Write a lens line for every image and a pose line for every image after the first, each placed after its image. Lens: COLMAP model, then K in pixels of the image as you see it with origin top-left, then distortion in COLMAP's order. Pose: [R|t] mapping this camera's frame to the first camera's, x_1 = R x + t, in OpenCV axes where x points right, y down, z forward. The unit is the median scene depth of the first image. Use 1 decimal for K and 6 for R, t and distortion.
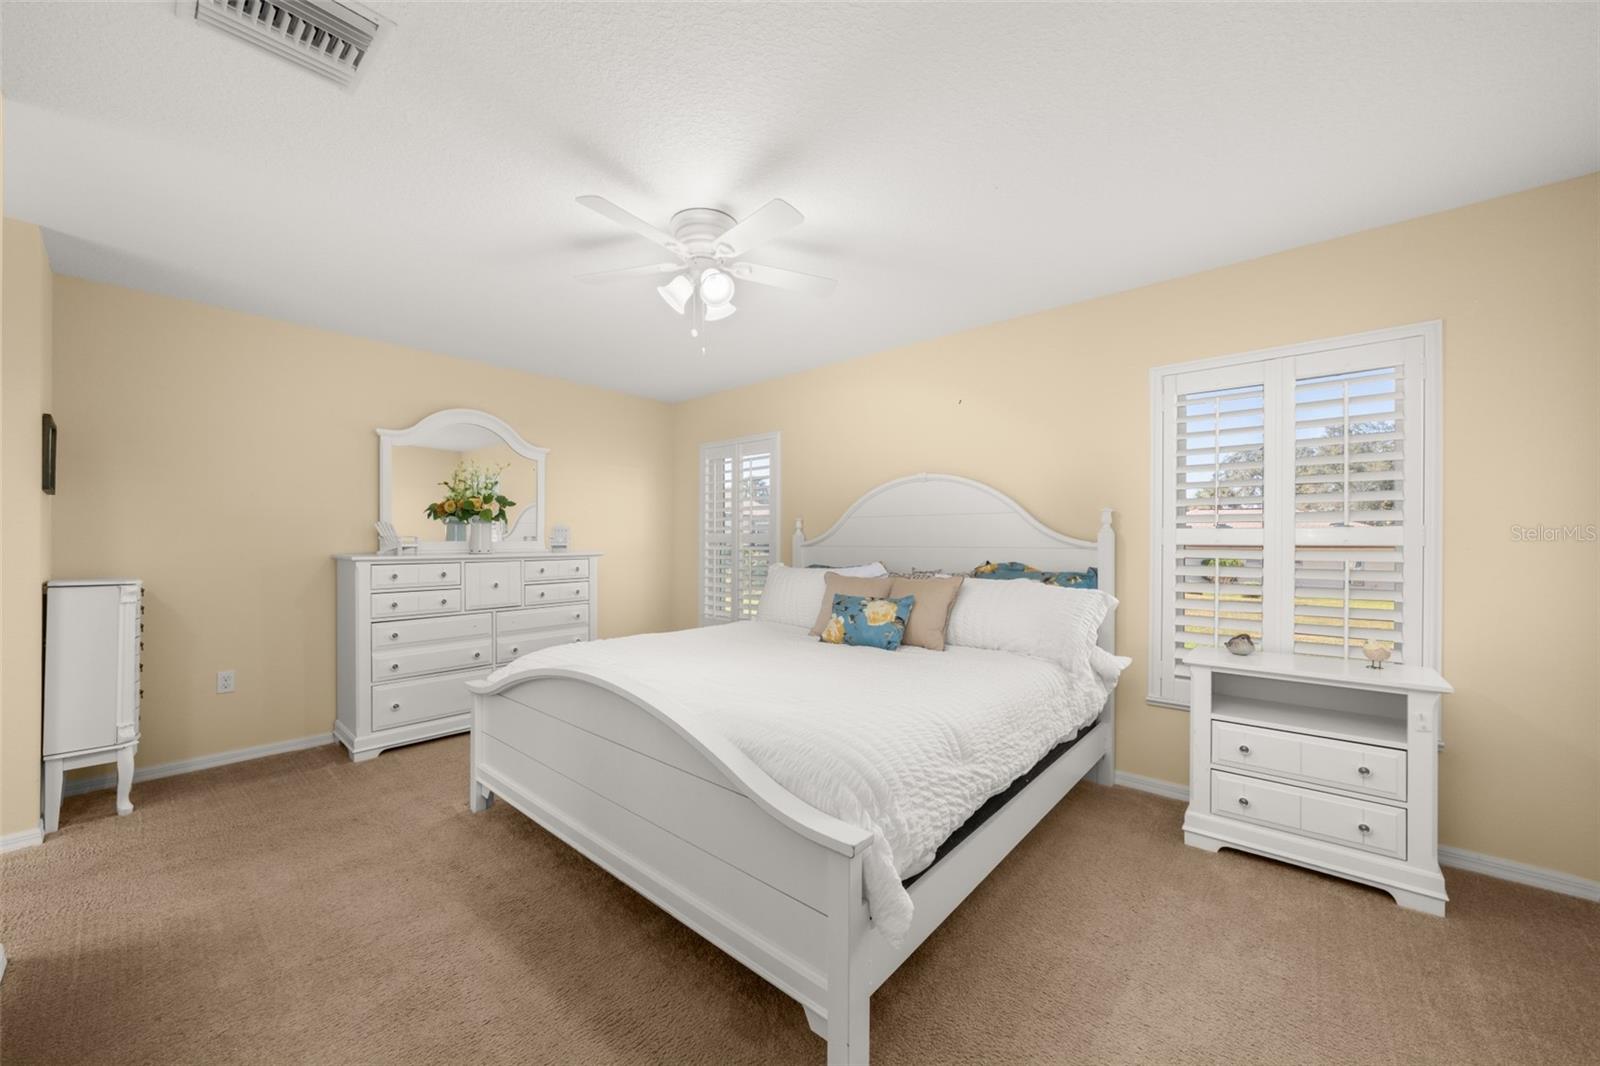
lens RADIAL K [[610.6, 0, 798.4], [0, 610.6, 544.7], [0, 0, 1]] dist [0.008008, -0.000005]
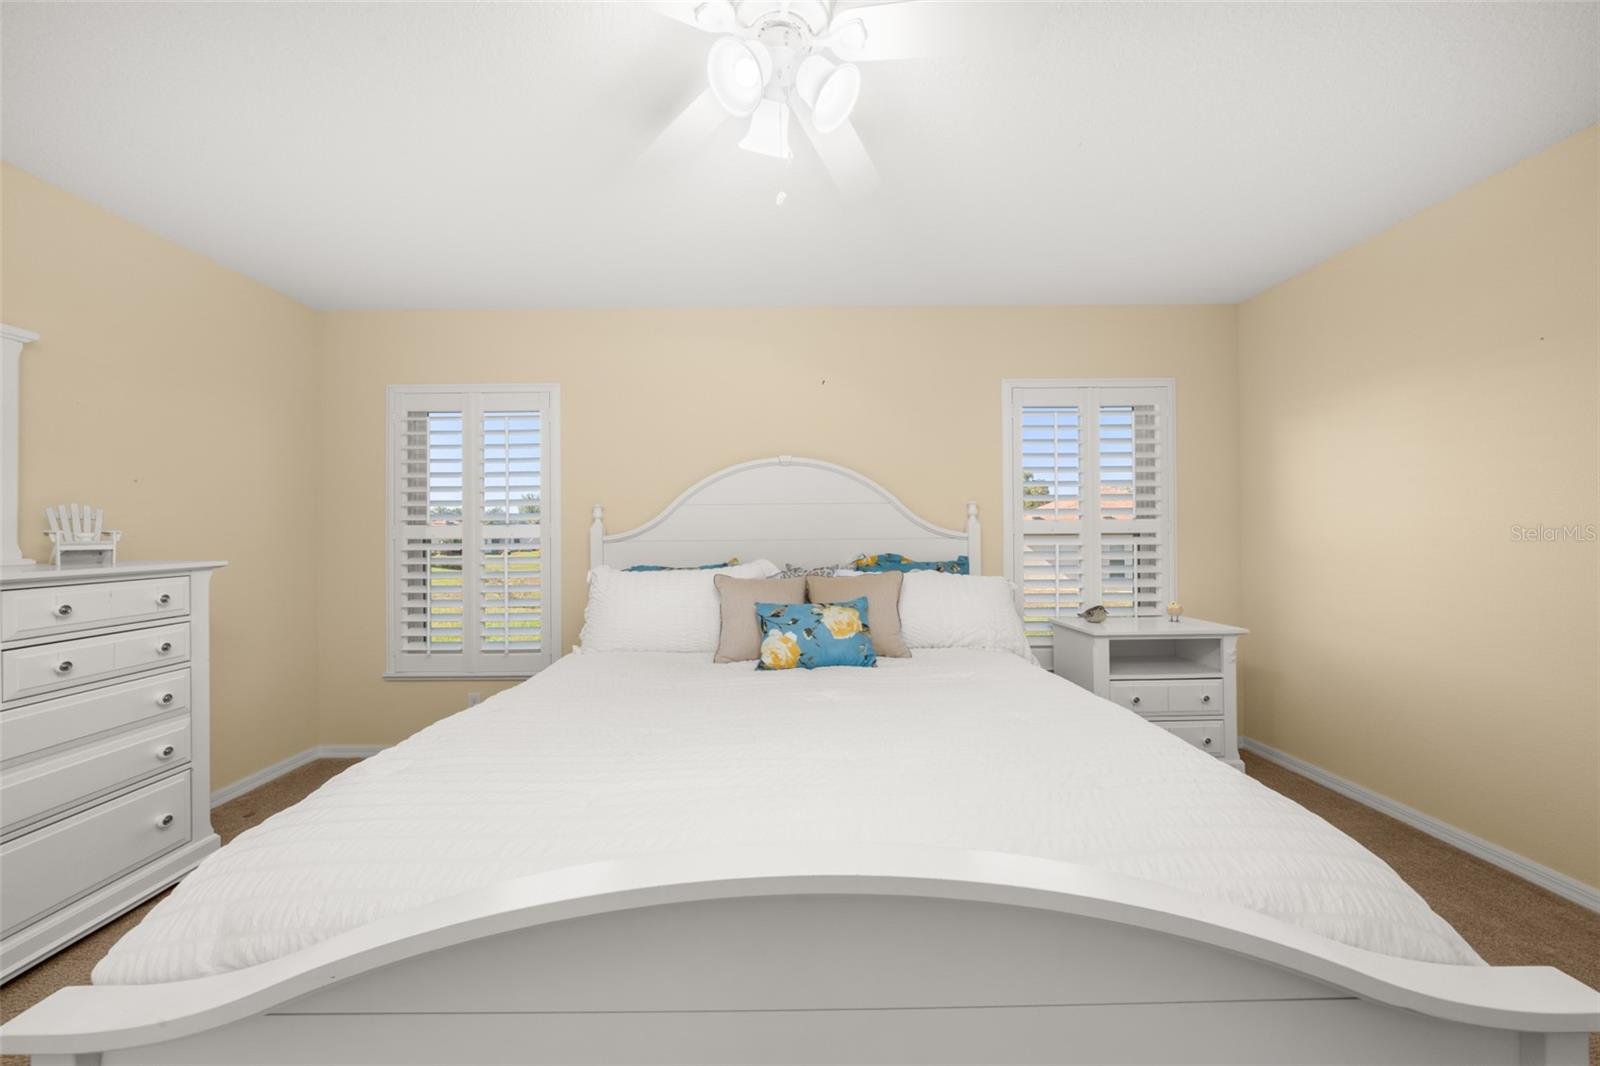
lens RADIAL K [[561.6, 0, 800.0], [0, 561.6, 533.0], [0, 0, 1]] dist [-0.002347, -0.000115]
pose [[0.739255, -0.009065, 0.673364, -0.390493], [0.013869, 0.999902, -0.001765, -0.005181], [-0.673283, 0.010643, 0.739309, 0.467495]]
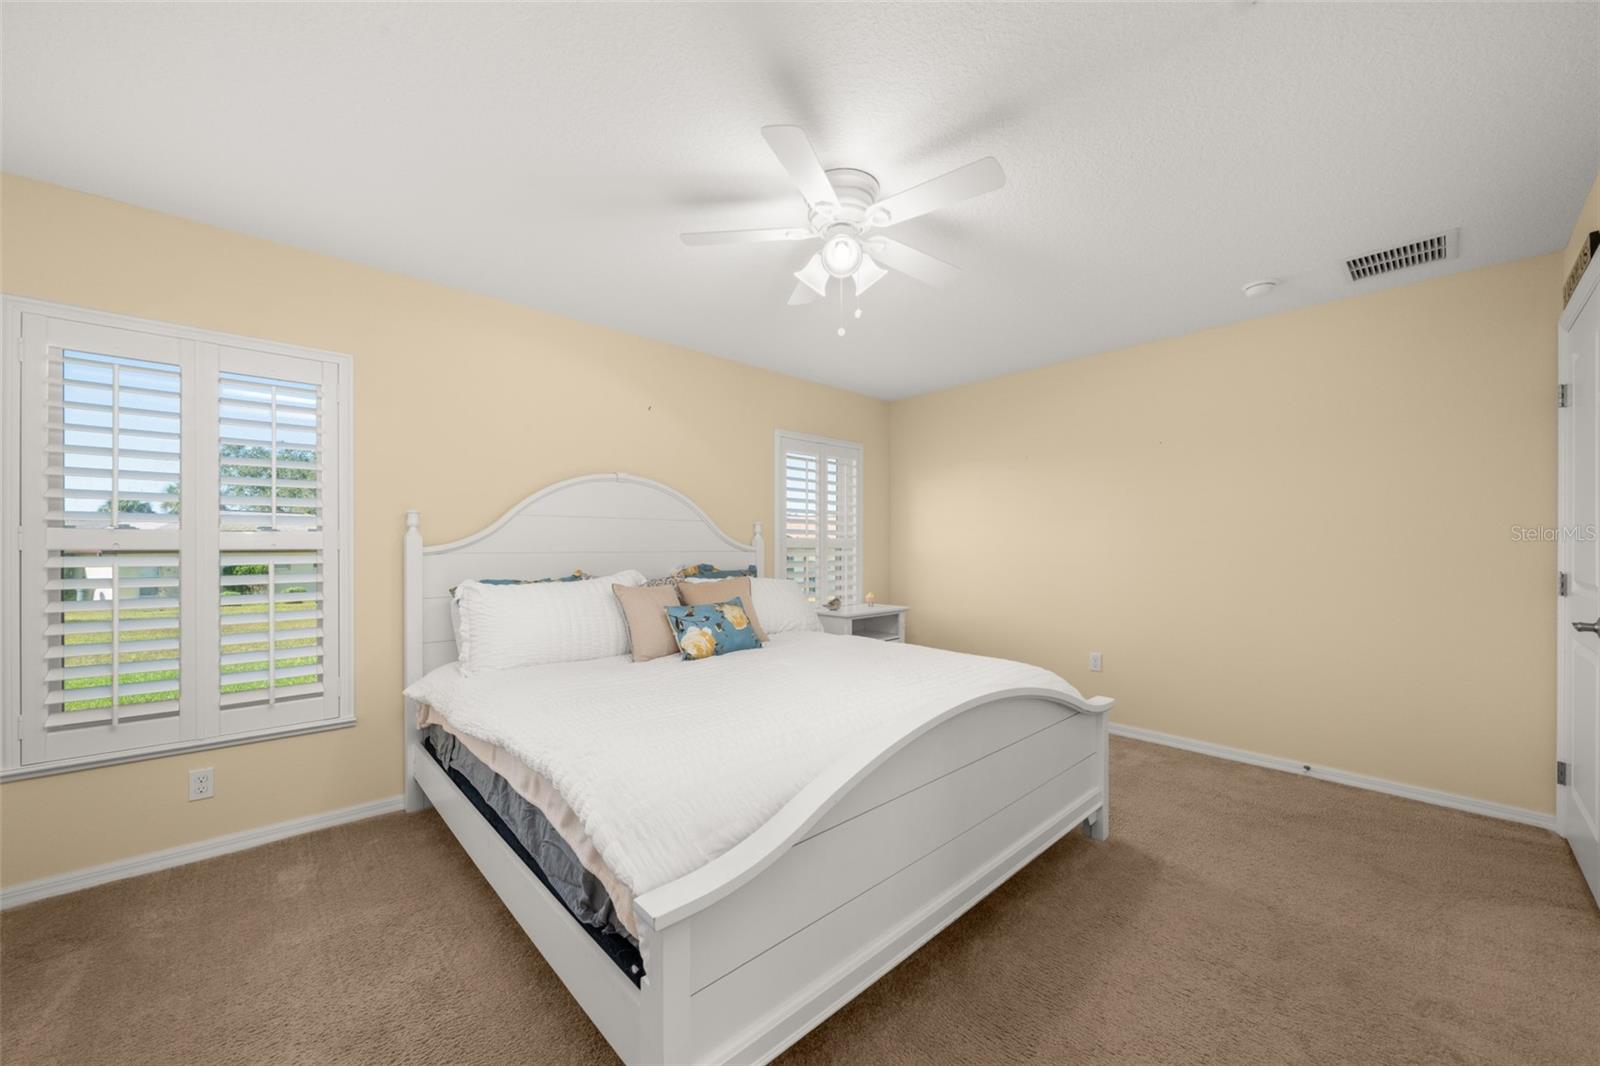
lens RADIAL K [[610.6, 0, 798.4], [0, 610.6, 544.7], [0, 0, 1]] dist [0.008008, -0.000005]
pose [[0.085179, 0.000266, 0.996366, -0.836695], [0.005906, 0.999982, -0.000772, -0.006354], [-0.996348, 0.005950, 0.085176, 0.775169]]
